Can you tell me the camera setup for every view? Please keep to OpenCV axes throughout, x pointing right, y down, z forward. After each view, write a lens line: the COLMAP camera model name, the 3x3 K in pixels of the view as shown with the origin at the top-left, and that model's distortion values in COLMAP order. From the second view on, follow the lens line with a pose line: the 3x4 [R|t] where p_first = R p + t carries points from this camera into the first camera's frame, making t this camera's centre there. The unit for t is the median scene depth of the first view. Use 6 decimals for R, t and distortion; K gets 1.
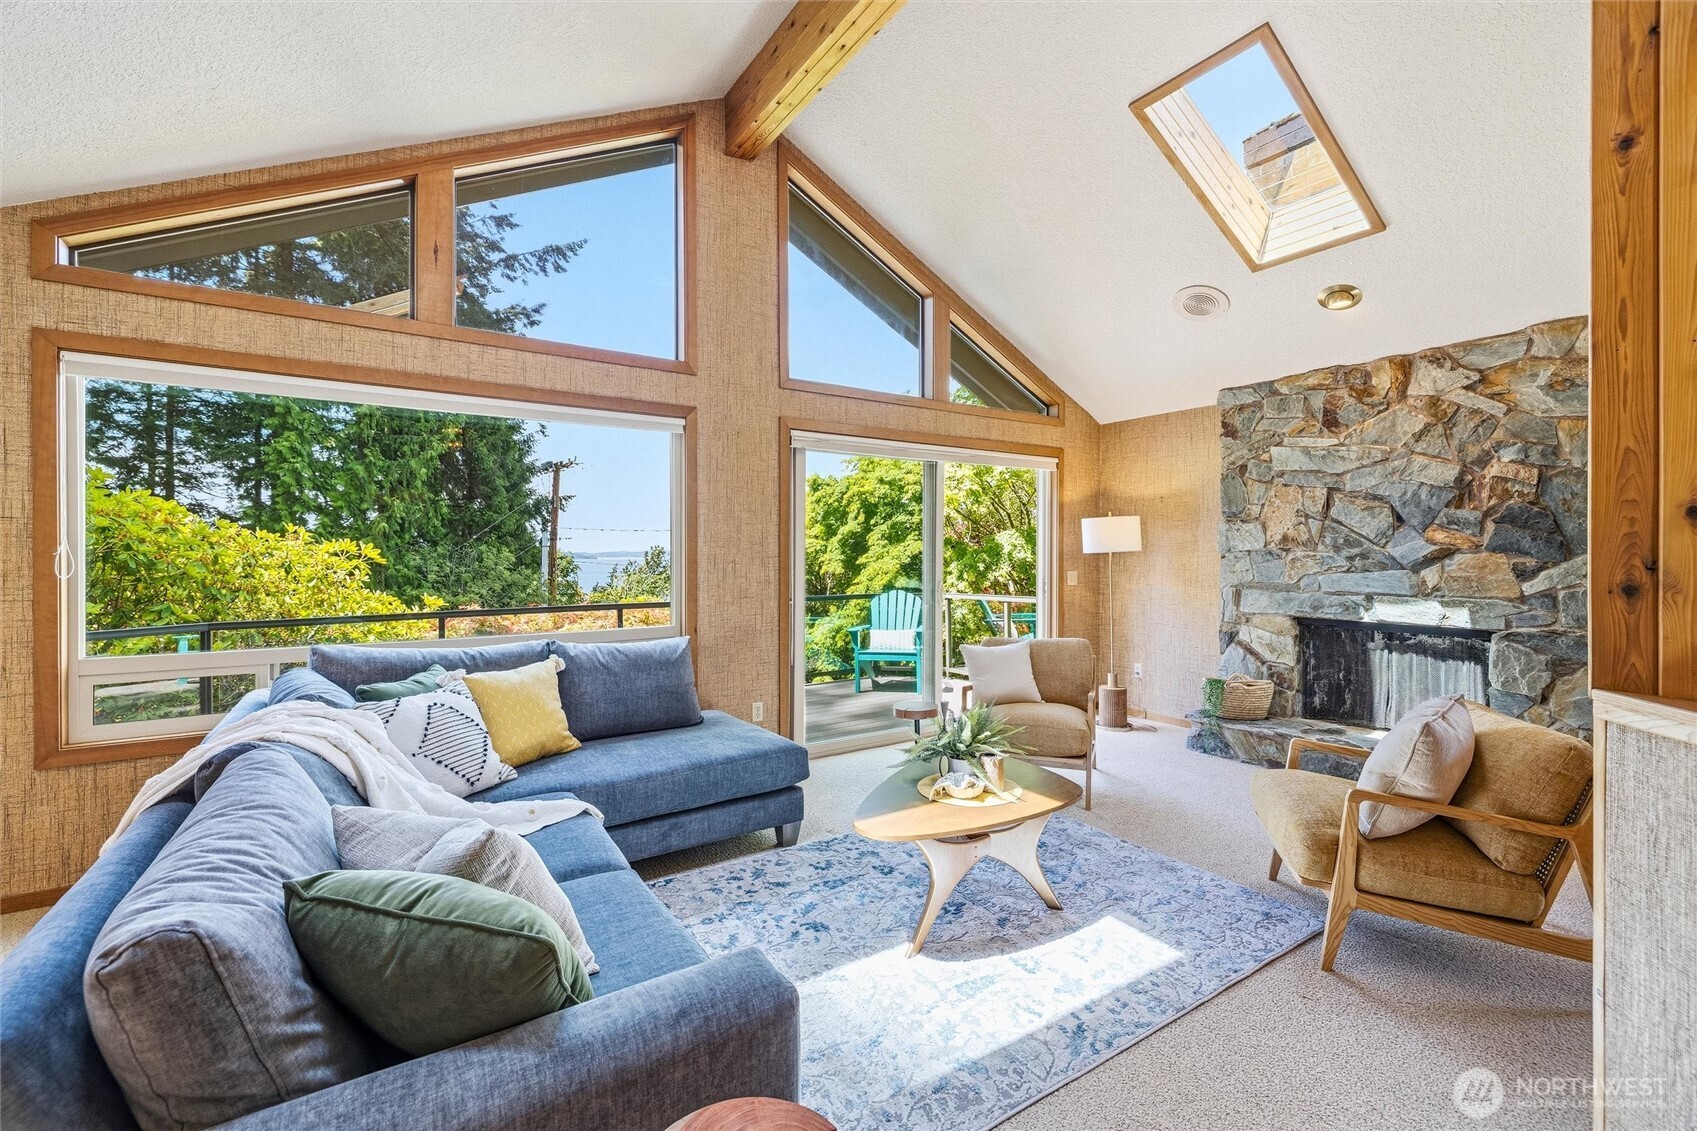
lens RADIAL K [[713.2, 0, 851.3], [0, 713.2, 561.9], [0, 0, 1]] dist [0.002084, 0.000405]
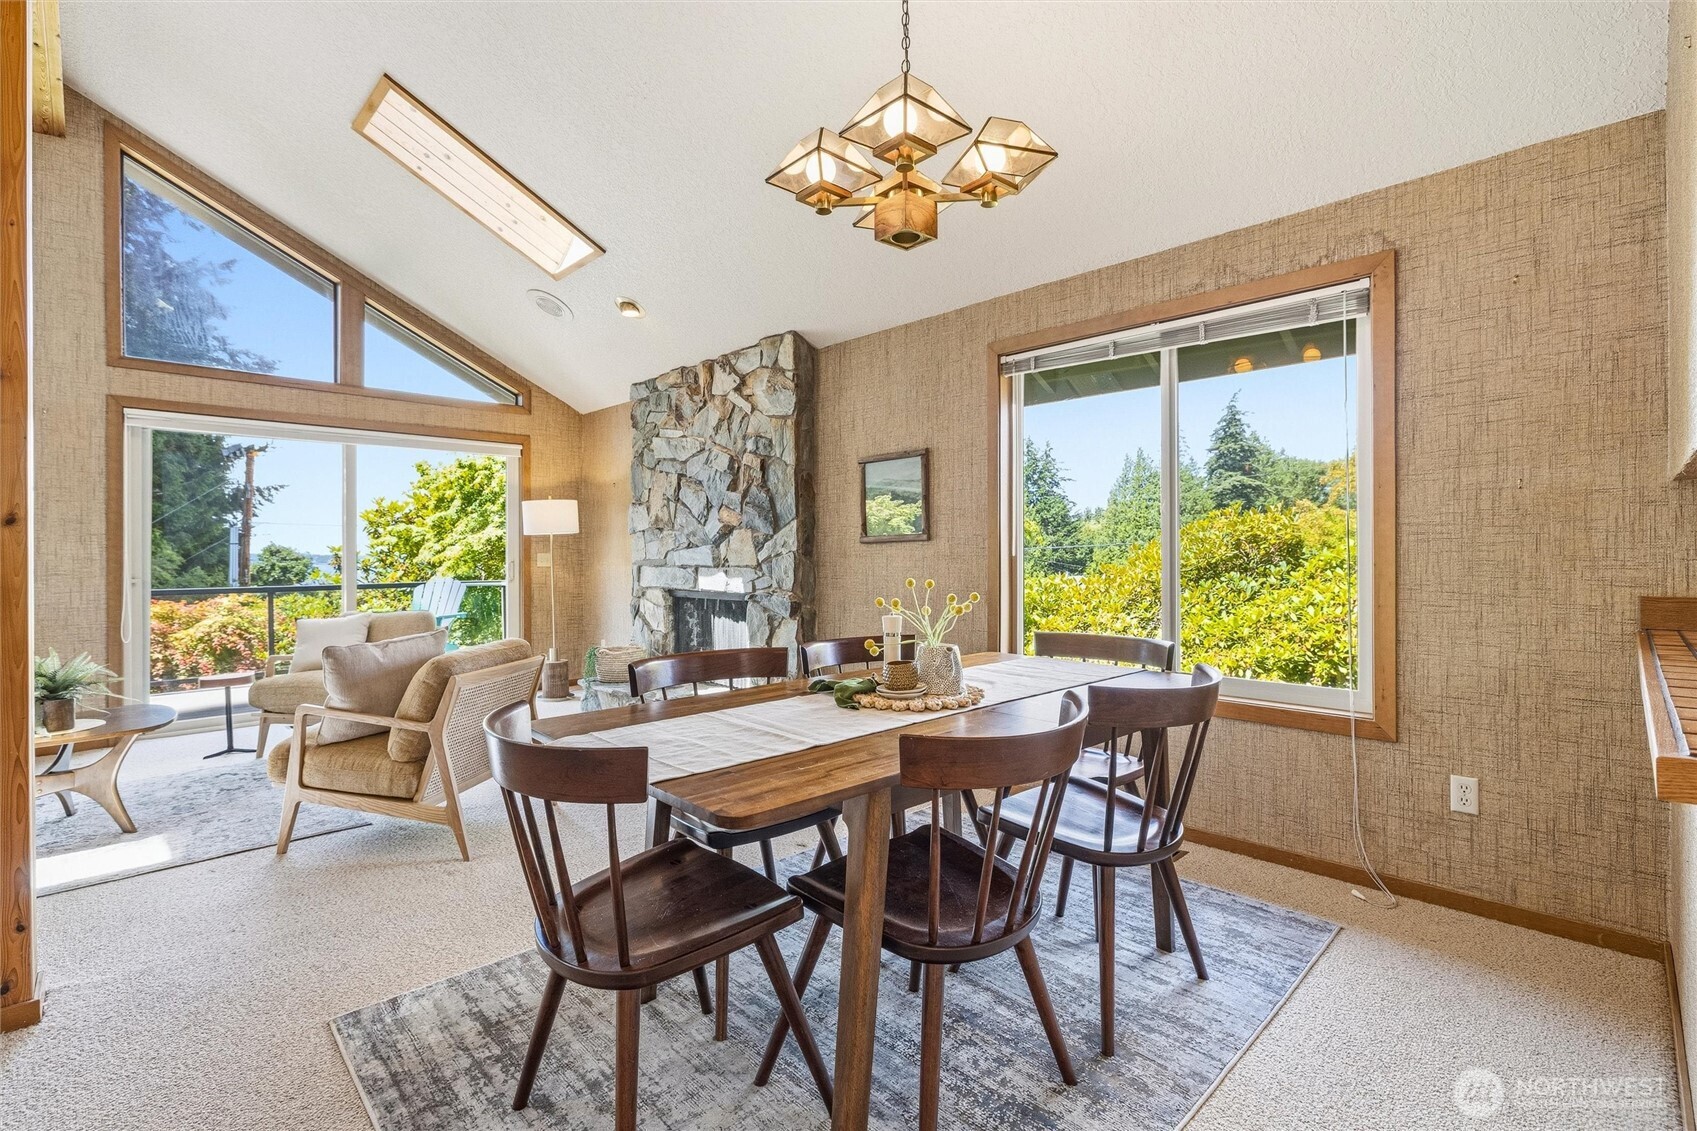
lens RADIAL K [[768.9, 0, 846.6], [0, 768.9, 561.5], [0, 0, 1]] dist [0.003404, 0.000364]
pose [[0.982989, -0.007037, 0.183531, 0.634730], [0.007492, 0.999970, -0.001788, 0.035346], [-0.183513, 0.003133, 0.983012, -0.223413]]
